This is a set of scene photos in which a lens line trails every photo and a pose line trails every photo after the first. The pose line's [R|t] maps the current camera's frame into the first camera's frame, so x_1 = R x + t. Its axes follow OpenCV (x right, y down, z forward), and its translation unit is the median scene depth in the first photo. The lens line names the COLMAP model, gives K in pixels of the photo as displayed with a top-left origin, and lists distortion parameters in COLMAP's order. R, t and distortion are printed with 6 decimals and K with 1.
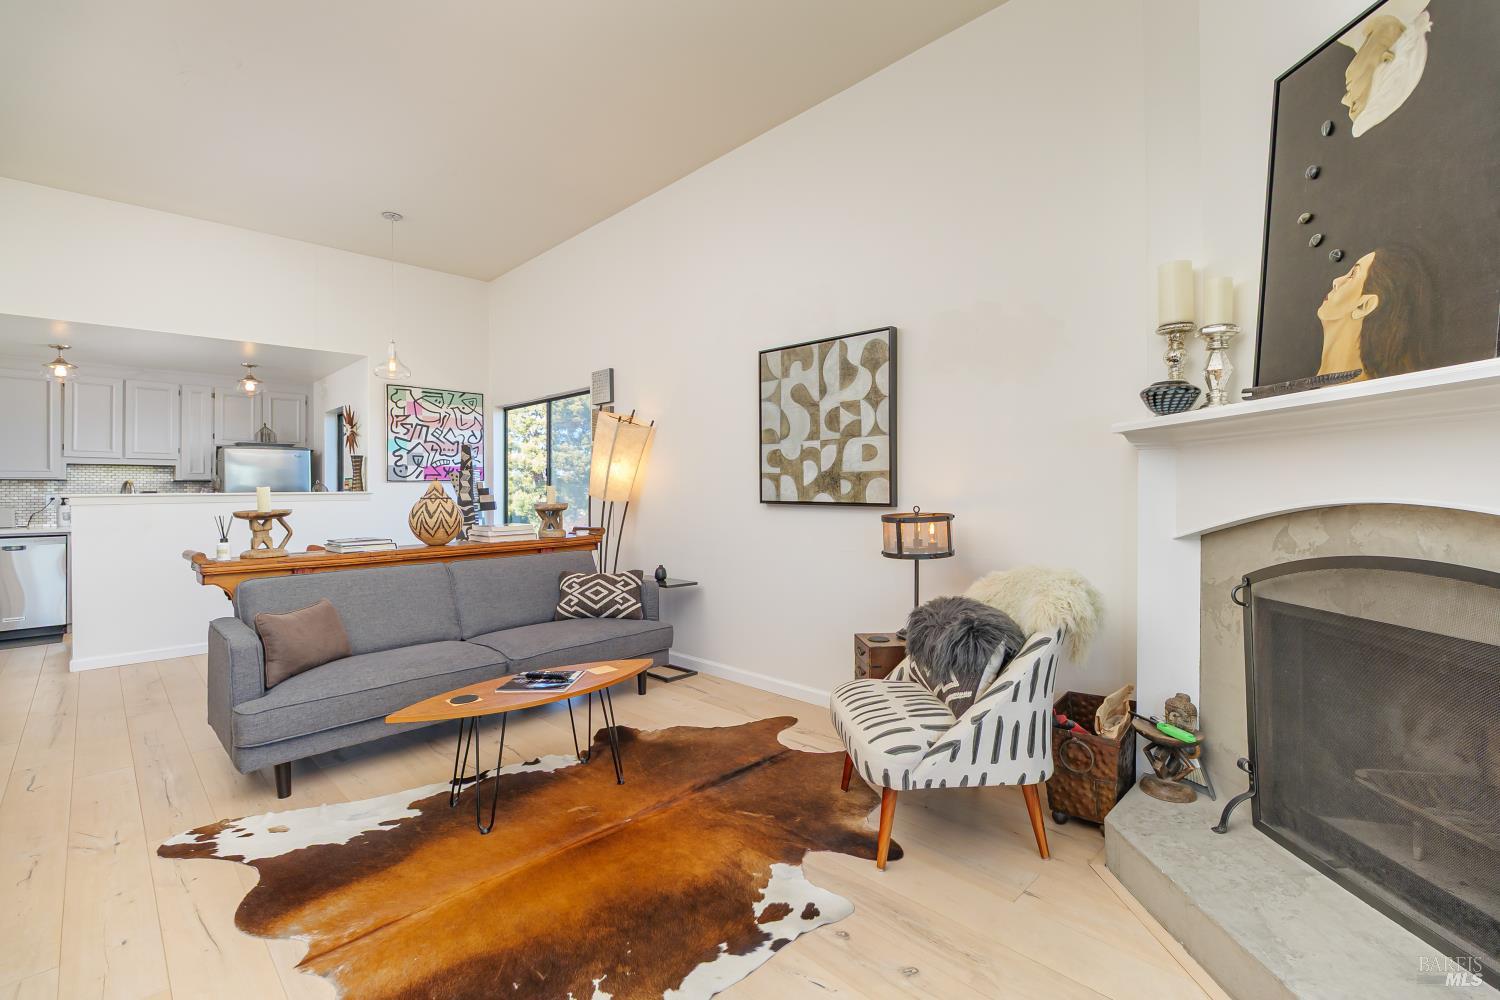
lens RADIAL K [[654.5, 0, 765.4], [0, 654.5, 488.5], [0, 0, 1]] dist [-0.003134, -0.000617]
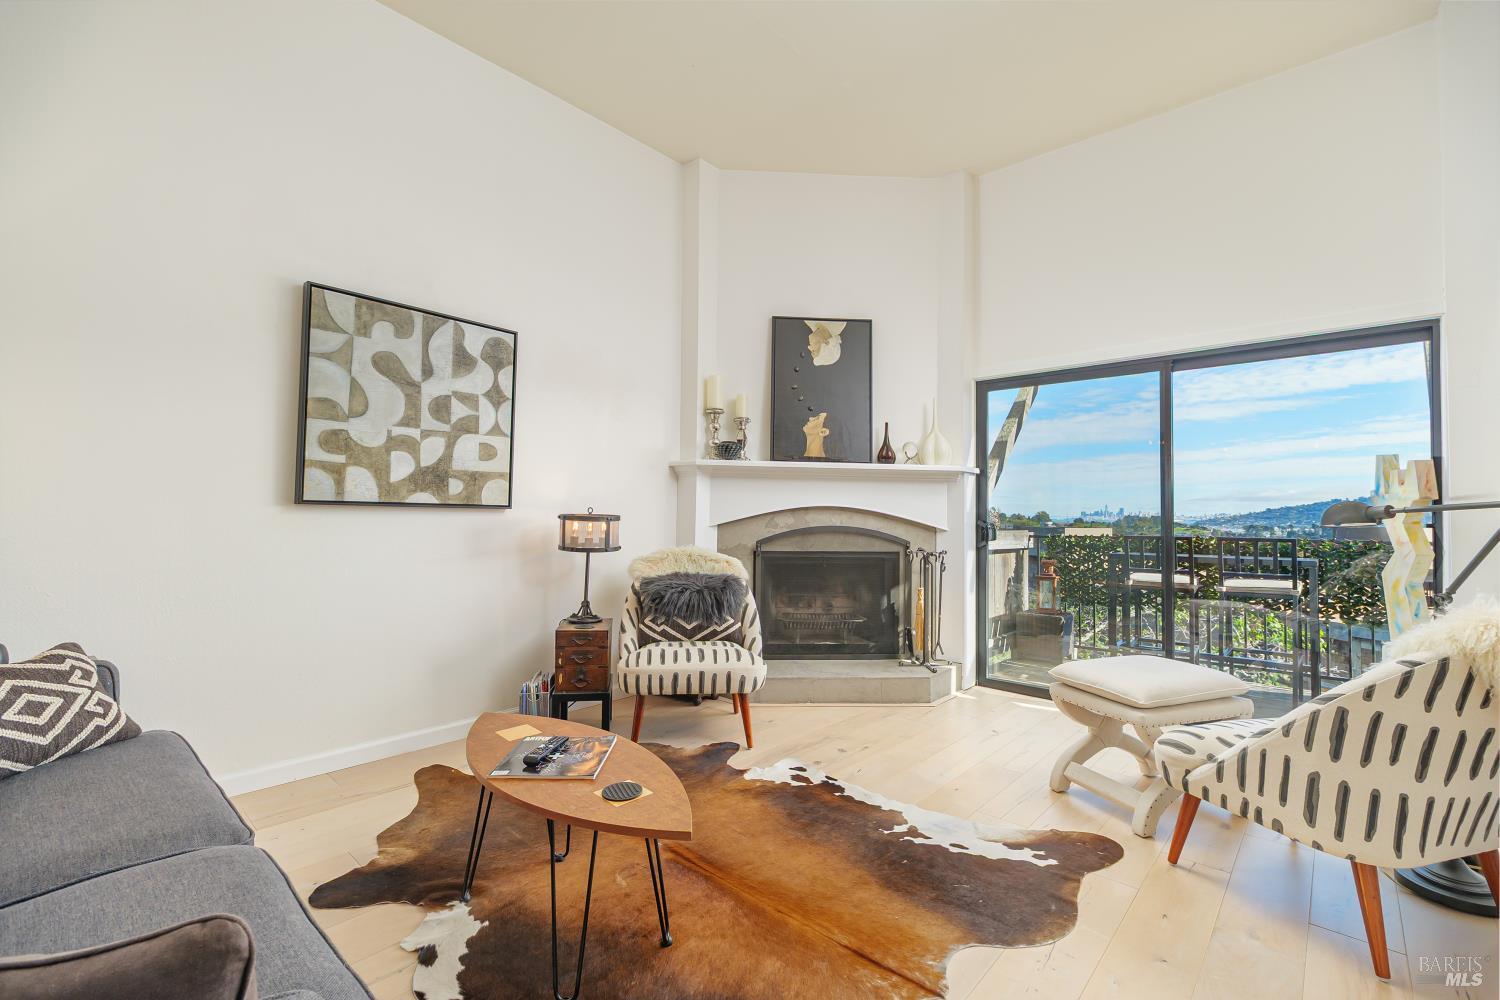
lens RADIAL K [[650.7, 0, 750.0], [0, 650.7, 500.0], [0, 0, 1]] dist [-0.002140, -0.000271]
pose [[-0.031130, 0.025193, 0.999198, -0.802989], [-0.016101, 0.999540, -0.025703, 0.033209], [-0.999386, -0.016888, -0.030710, 0.643222]]
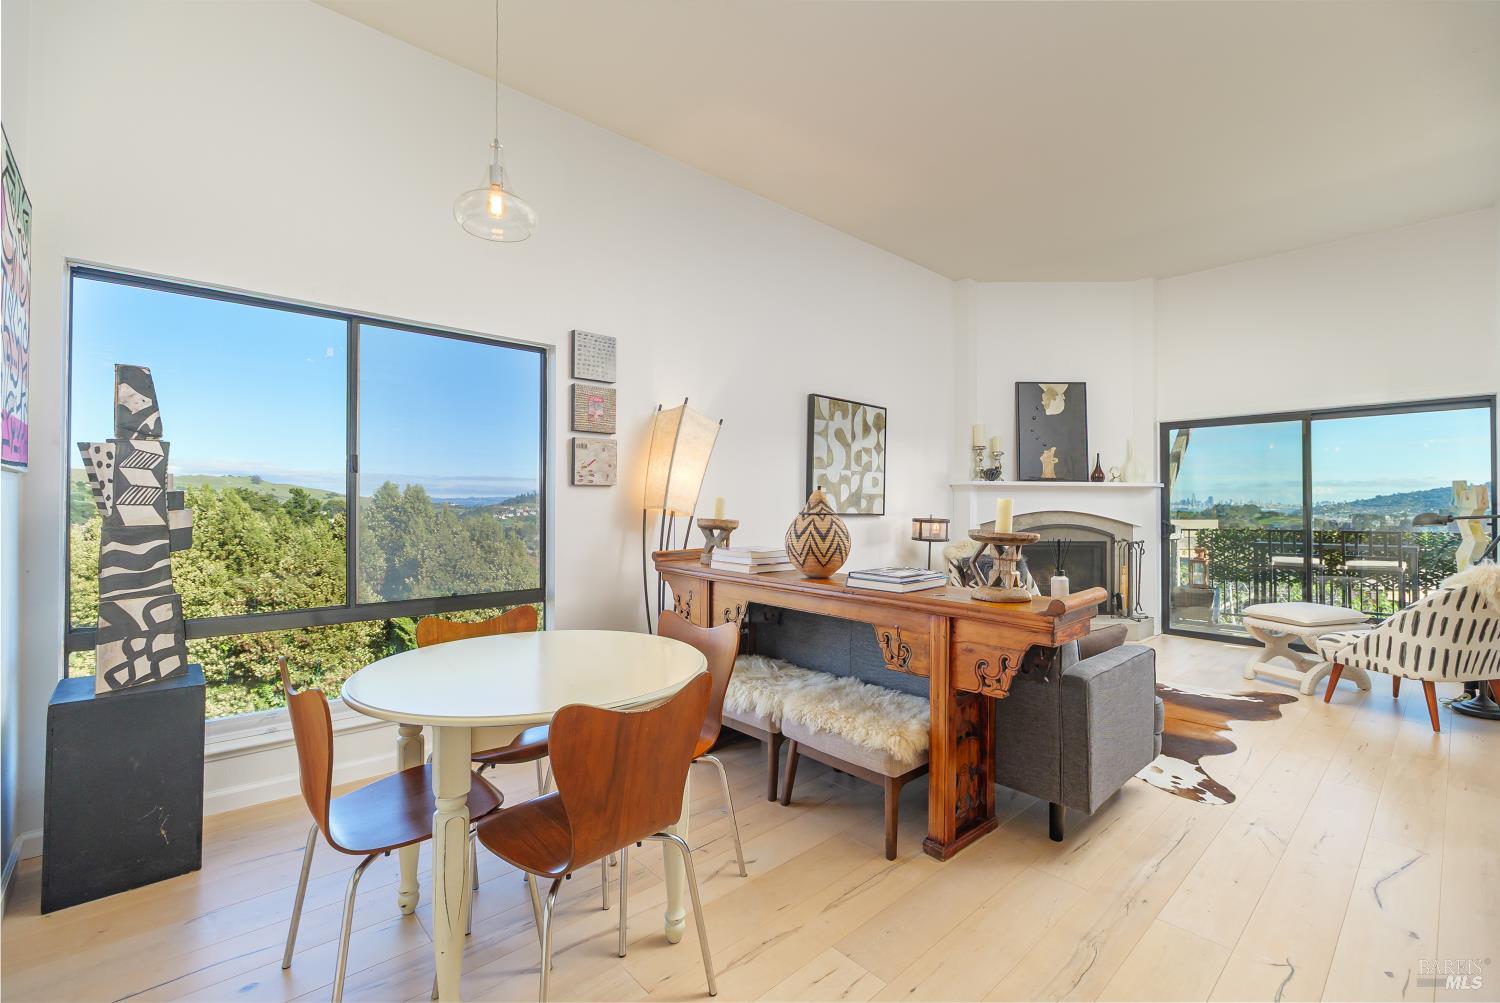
lens RADIAL K [[654.5, 0, 757.9], [0, 654.5, 499.2], [0, 0, 1]] dist [0.000016, -0.000006]
pose [[0.054296, 0.013261, 0.998437, -1.450778], [-0.009680, 0.999872, -0.012753, 0.009793], [-0.998478, -0.008972, 0.054417, 1.198065]]
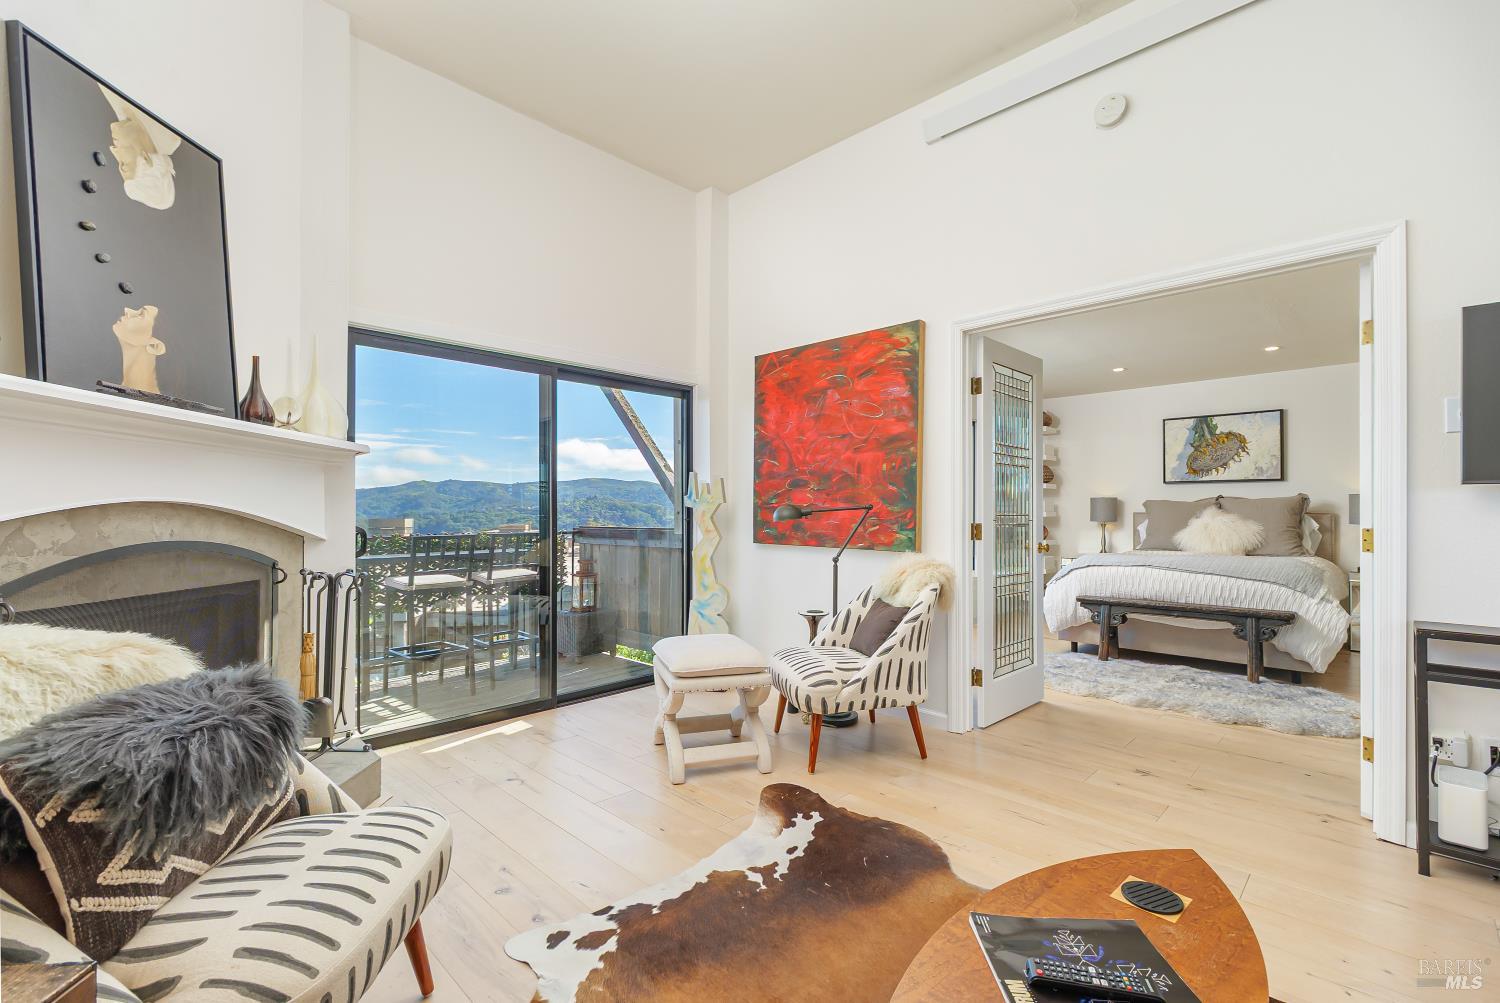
lens RADIAL K [[658.1, 0, 767.2], [0, 658.1, 509.0], [0, 0, 1]] dist [-0.000514, -0.000306]
pose [[-0.999973, 0.006373, -0.003788, -0.126212], [0.006426, 0.999879, -0.014142, 0.029695], [0.003697, -0.014166, -0.999893, 1.066770]]
